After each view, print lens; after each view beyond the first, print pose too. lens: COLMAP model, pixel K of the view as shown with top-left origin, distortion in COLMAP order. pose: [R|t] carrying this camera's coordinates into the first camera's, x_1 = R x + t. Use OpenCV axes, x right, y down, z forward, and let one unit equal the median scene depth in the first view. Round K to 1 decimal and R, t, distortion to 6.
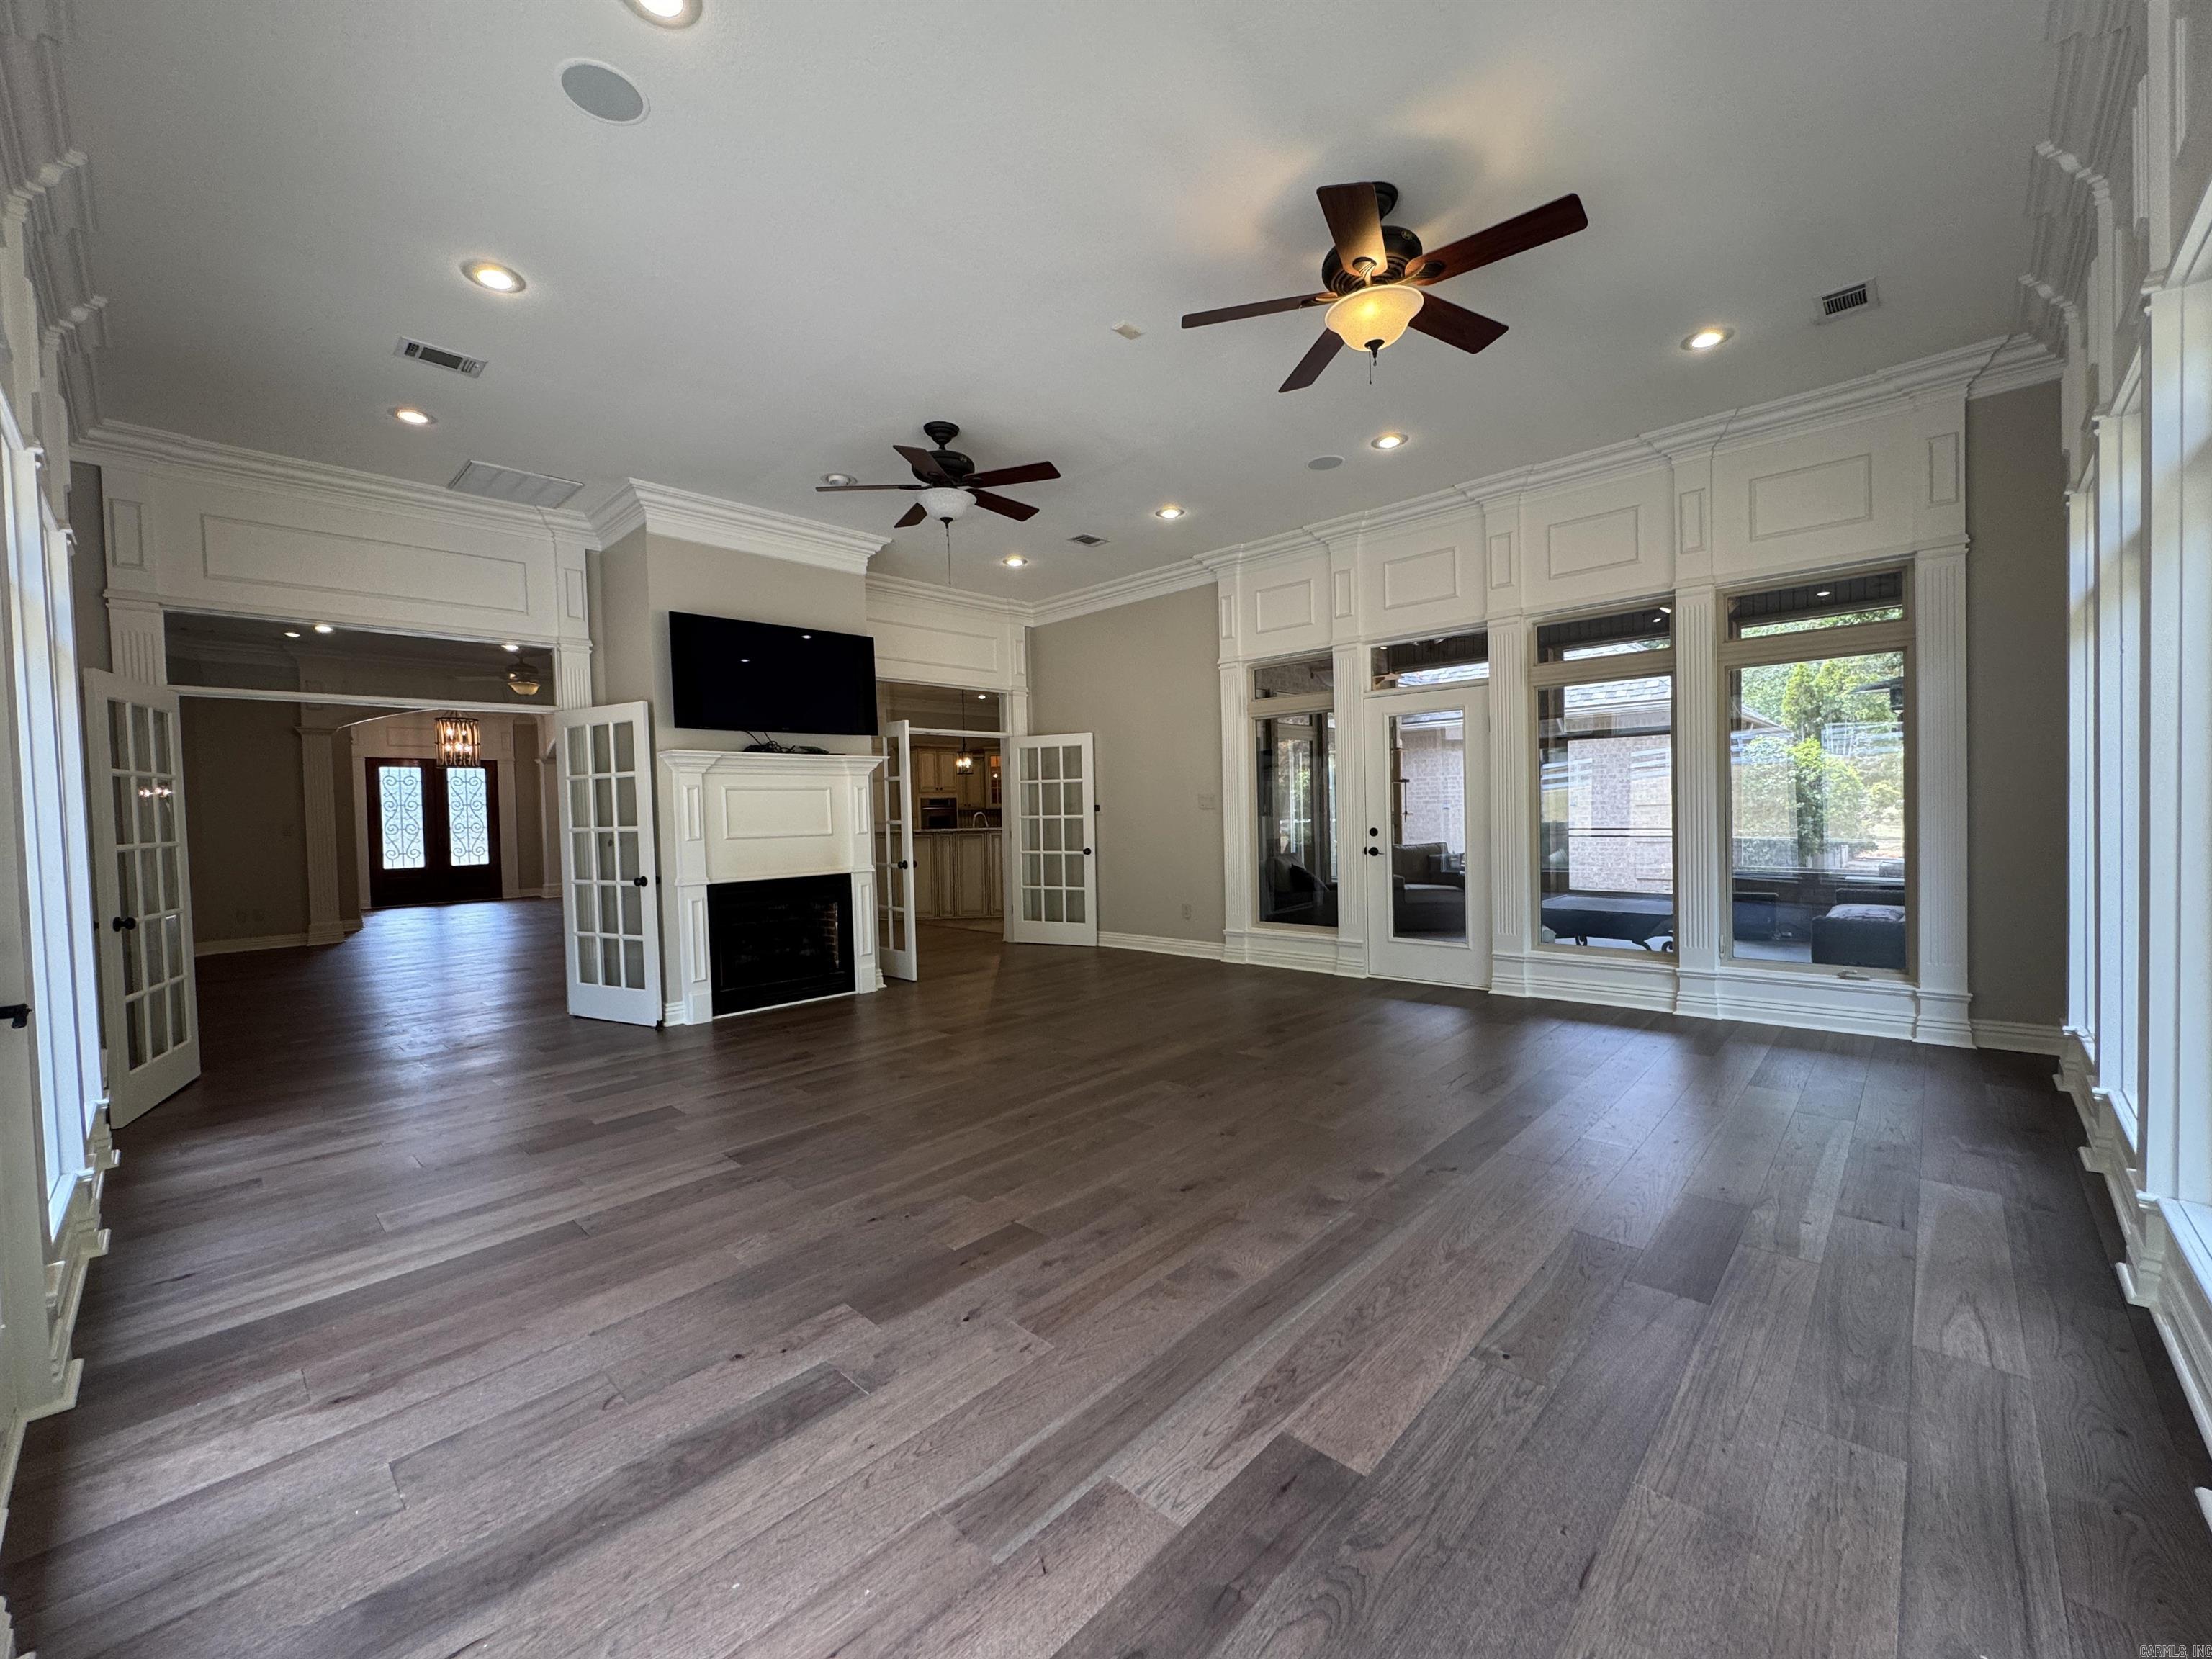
lens RADIAL K [[880.3, 0, 1110.2], [0, 880.3, 833.7], [0, 0, 1]] dist [-0.001368, -0.000169]
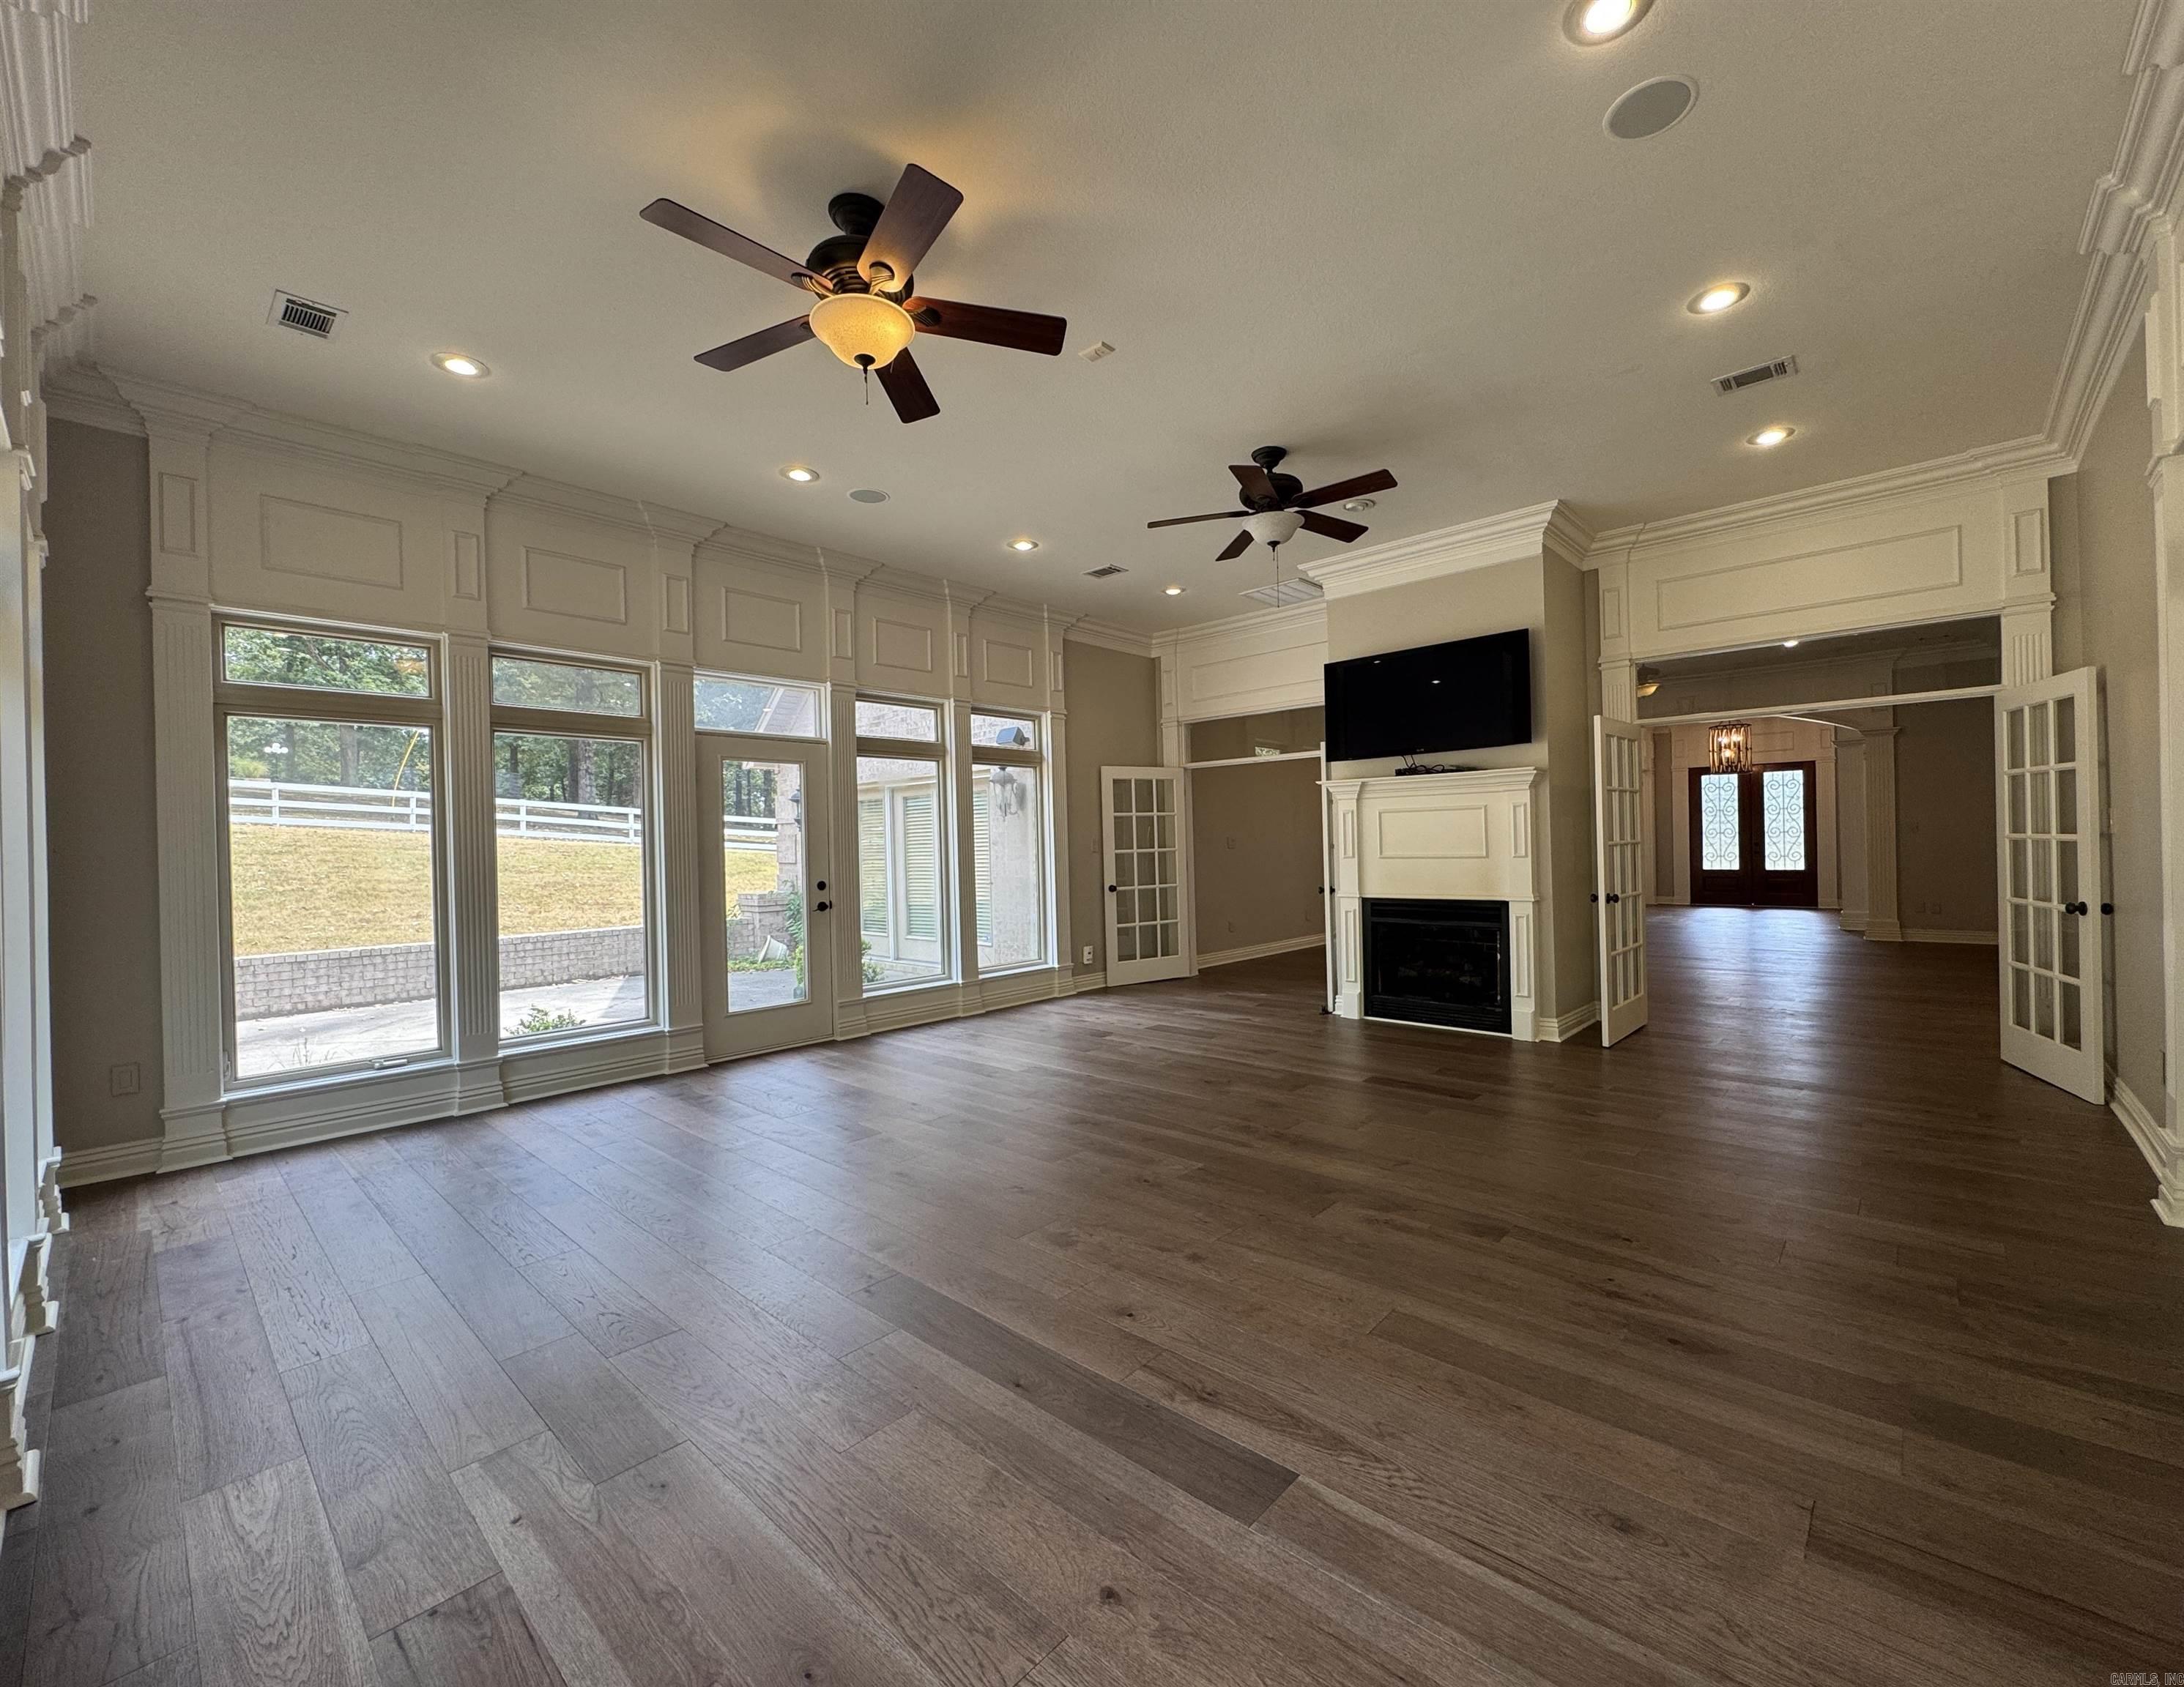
lens RADIAL K [[902.0, 0, 1134.3], [0, 902.0, 844.7], [0, 0, 1]] dist [0.000787, 0.000118]
pose [[0.037373, 0.025233, -0.998983, 0.597063], [-0.006422, 0.999667, 0.025010, -0.031783], [0.999281, 0.005481, 0.037523, 0.586335]]
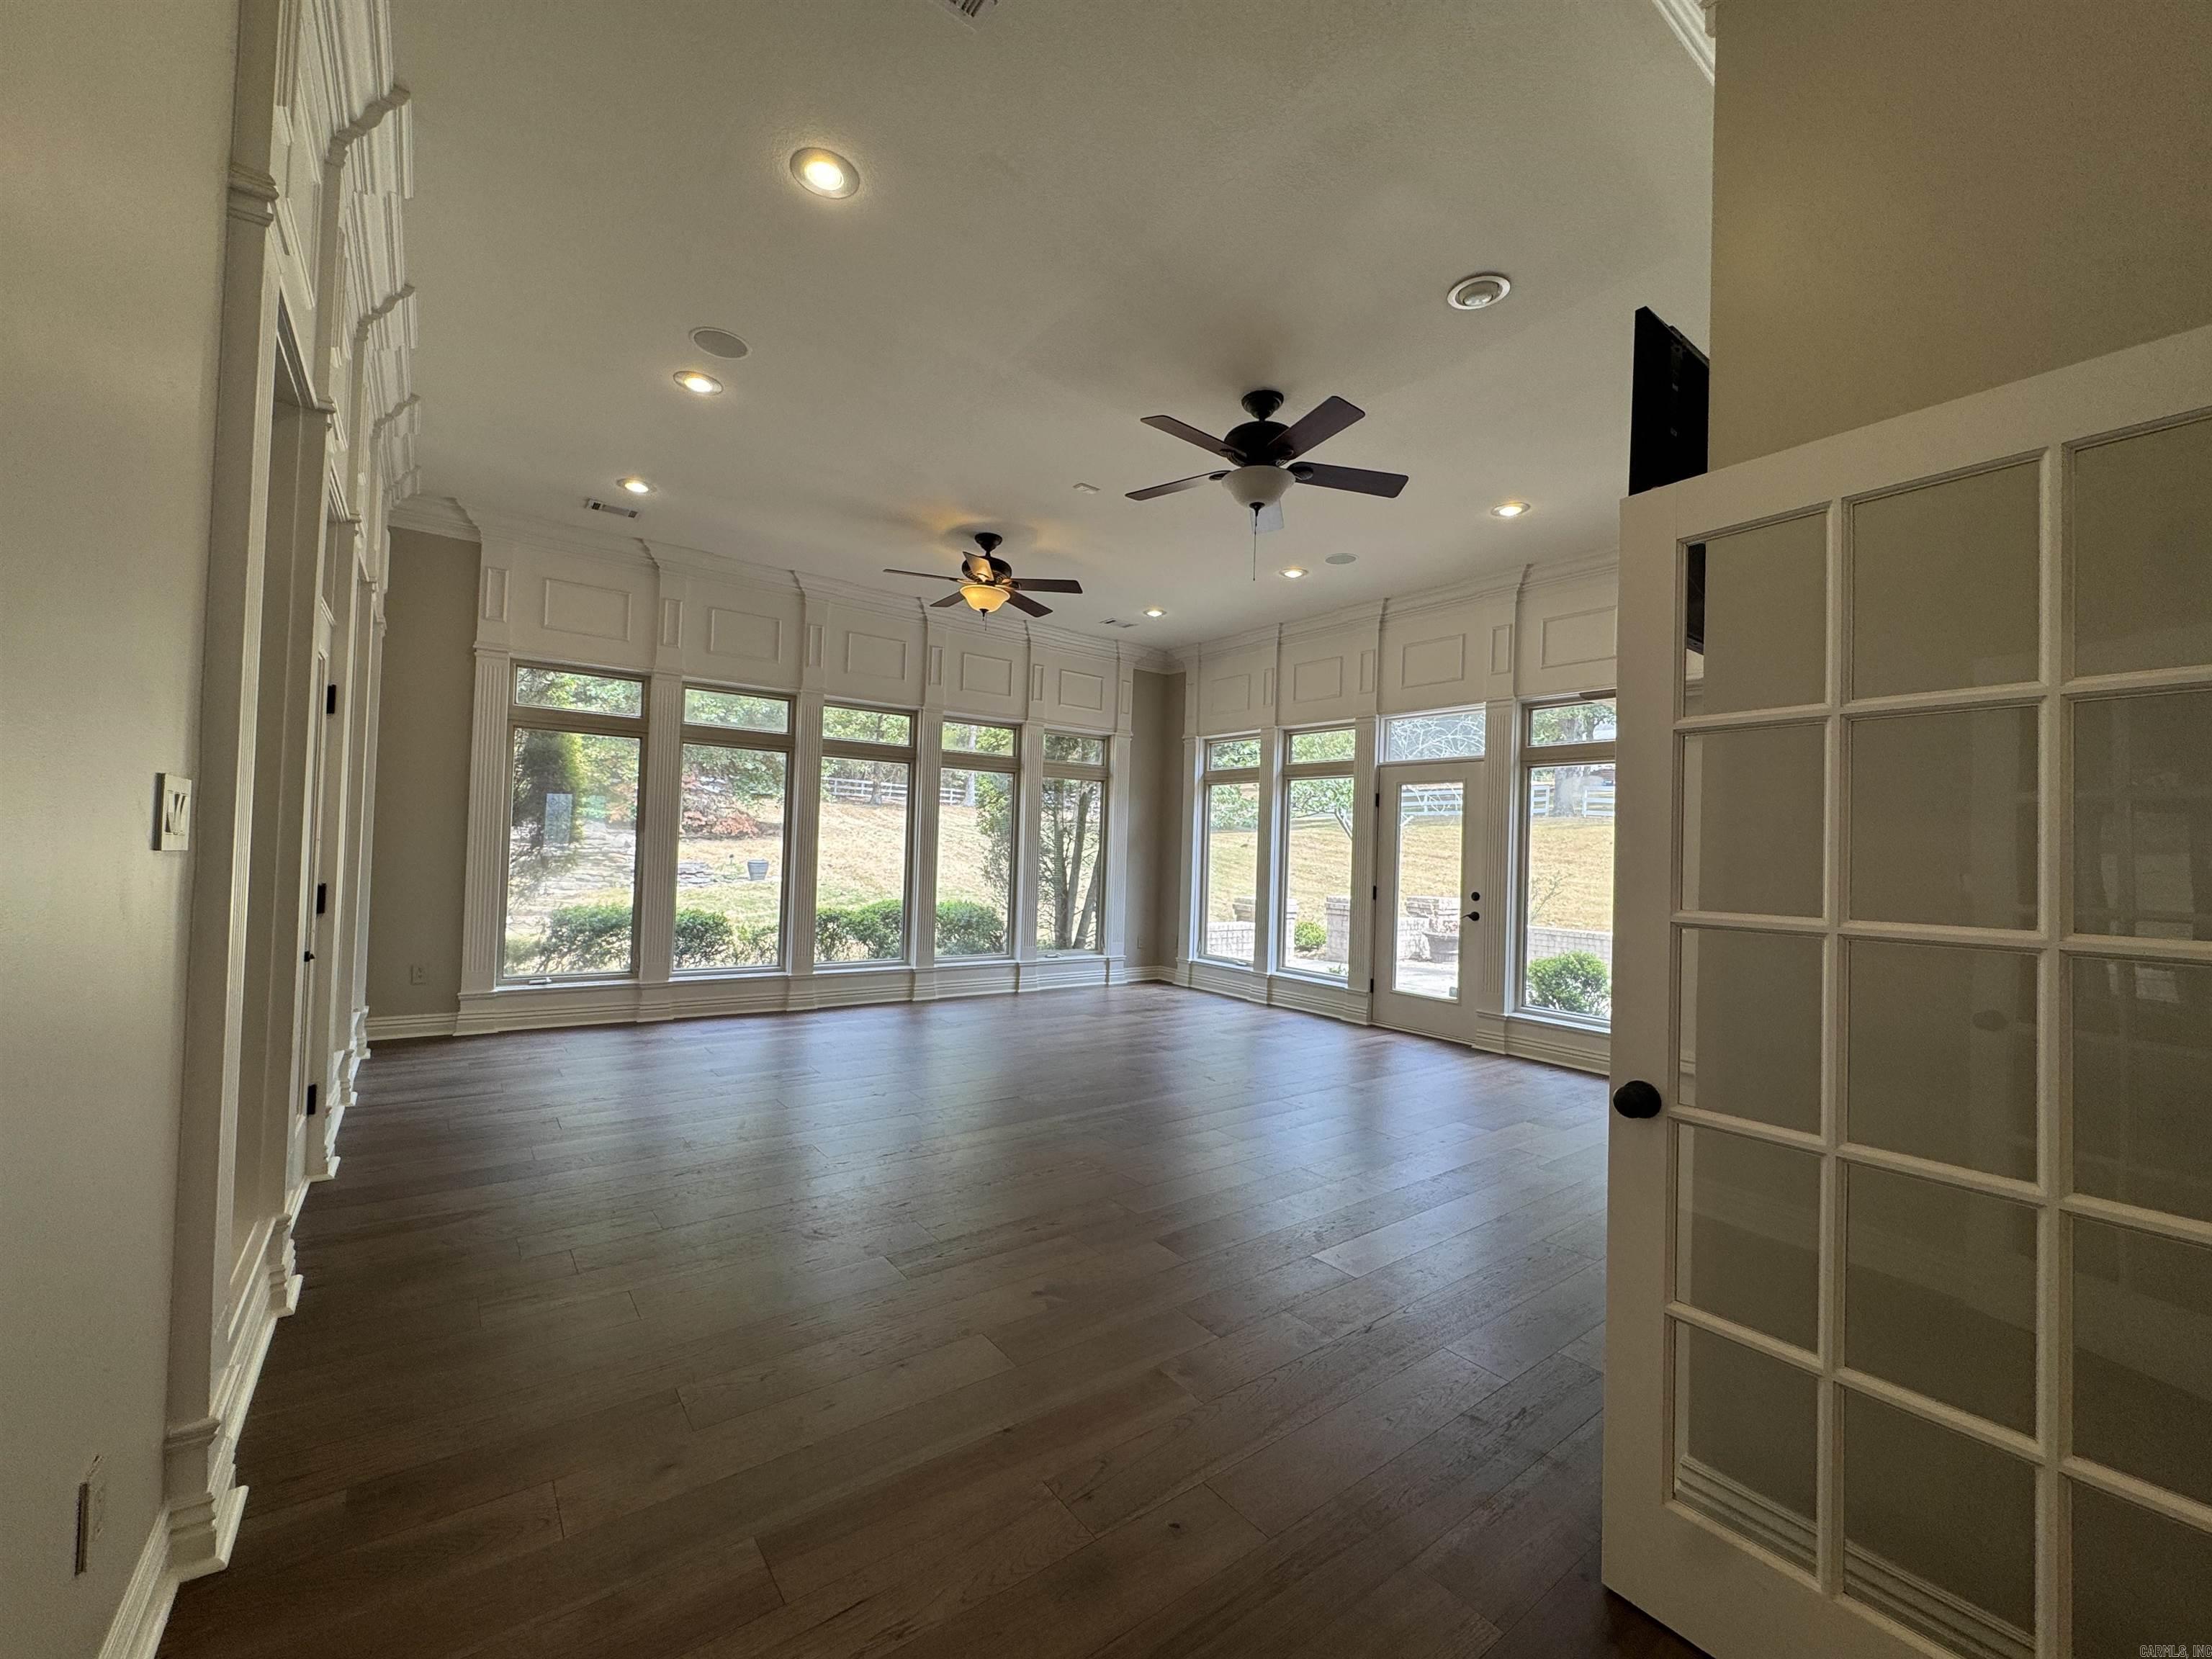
lens RADIAL K [[888.7, 0, 1105.2], [0, 888.7, 825.6], [0, 0, 1]] dist [-0.001714, -0.000445]
pose [[-0.985999, 0.003954, 0.166703, -0.134669], [0.004461, 0.999986, 0.002670, -0.045301], [-0.166690, 0.003376, -0.986004, 1.336969]]
